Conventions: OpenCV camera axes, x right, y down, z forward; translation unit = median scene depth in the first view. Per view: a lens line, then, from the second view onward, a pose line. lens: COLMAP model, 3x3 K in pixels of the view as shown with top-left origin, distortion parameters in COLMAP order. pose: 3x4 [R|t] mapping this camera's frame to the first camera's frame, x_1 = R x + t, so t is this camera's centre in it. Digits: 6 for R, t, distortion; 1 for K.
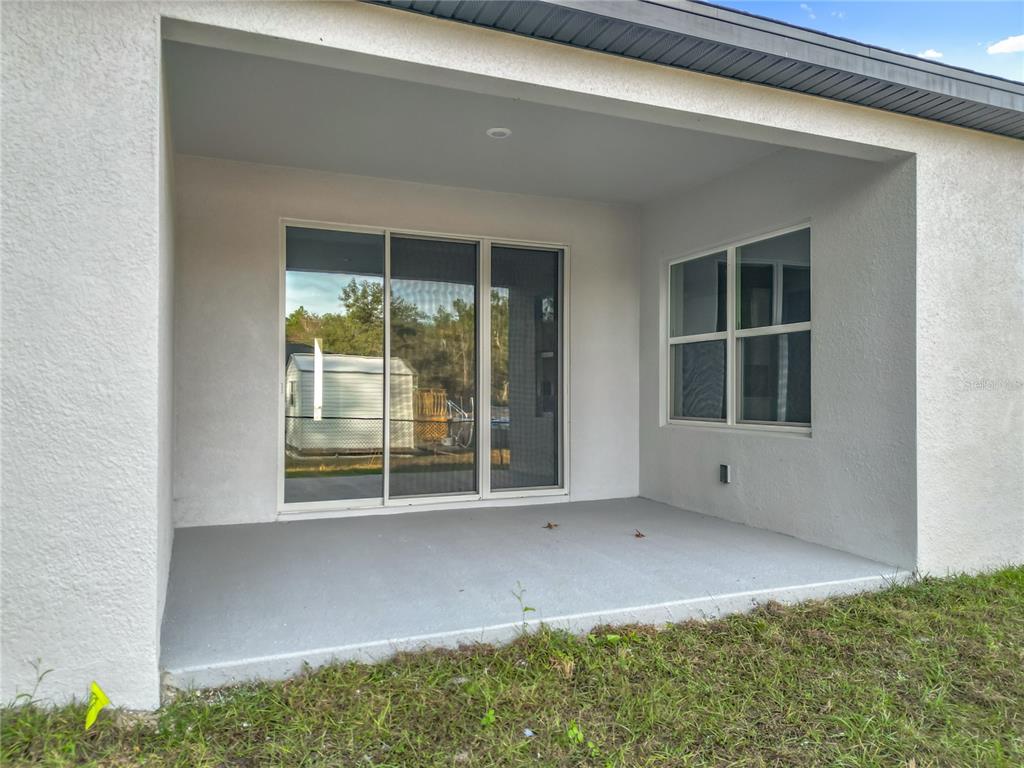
lens RADIAL K [[715.4, 0, 509.6], [0, 715.4, 382.3], [0, 0, 1]] dist [0.004862, -0.036334]
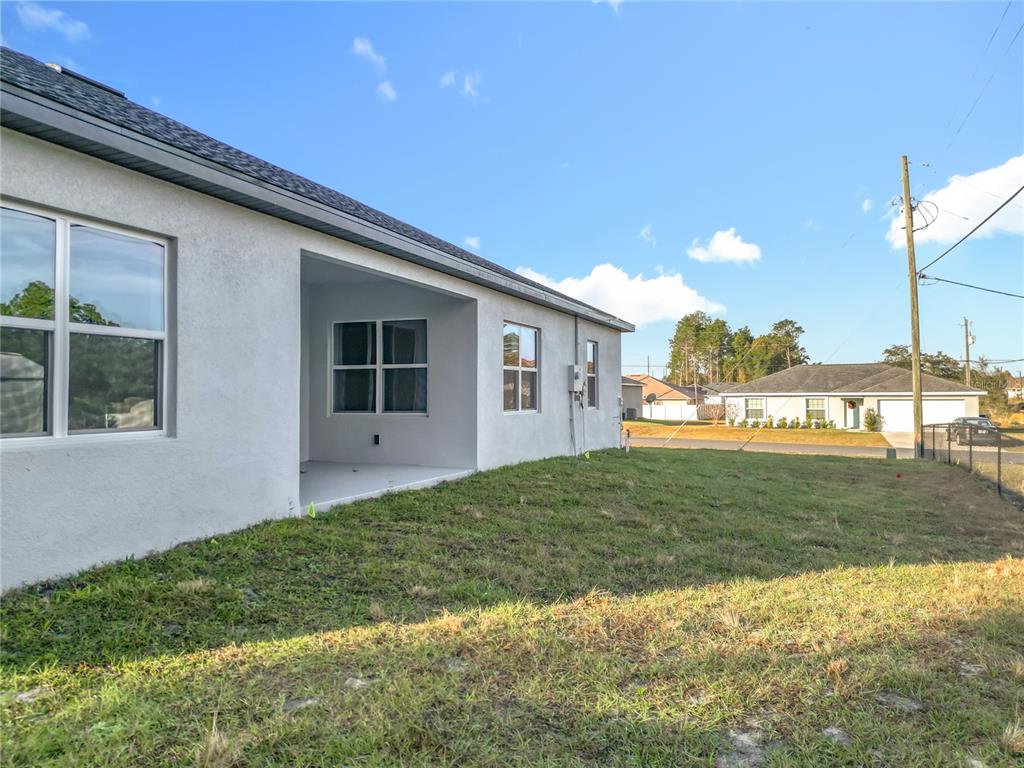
lens RADIAL K [[715.4, 0, 530.1], [0, 715.4, 393.3], [0, 0, 1]] dist [0.004862, -0.036334]
pose [[0.683564, -0.002395, 0.729887, -0.808863], [-0.004134, 0.999966, 0.007154, -0.011017], [-0.729879, -0.007908, 0.683531, -0.599410]]
